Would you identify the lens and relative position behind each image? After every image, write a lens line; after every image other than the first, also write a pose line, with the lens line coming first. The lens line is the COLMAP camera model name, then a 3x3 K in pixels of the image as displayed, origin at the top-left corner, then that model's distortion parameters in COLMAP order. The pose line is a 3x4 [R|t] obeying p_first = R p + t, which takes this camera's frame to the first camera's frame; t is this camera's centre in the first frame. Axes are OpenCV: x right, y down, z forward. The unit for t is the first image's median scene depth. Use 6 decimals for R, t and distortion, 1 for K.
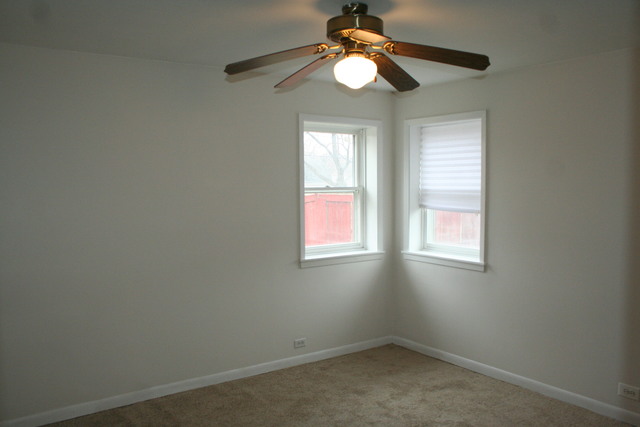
lens RADIAL K [[538.1, 0, 325.0], [0, 538.1, 209.9], [0, 0, 1]] dist [-0.133106, 0.098399]
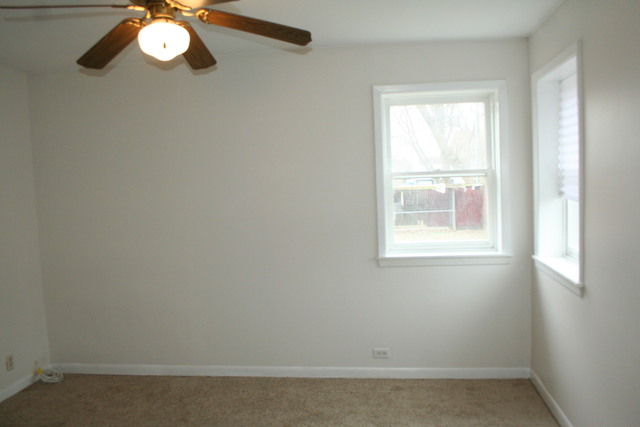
lens RADIAL K [[538.1, 0, 321.5], [0, 538.1, 212.7], [0, 0, 1]] dist [-0.133106, 0.098399]
pose [[0.730546, 0.019933, -0.682572, 0.464825], [-0.001998, 0.999632, 0.027053, -0.000221], [0.682860, -0.018400, 0.730317, 0.311448]]
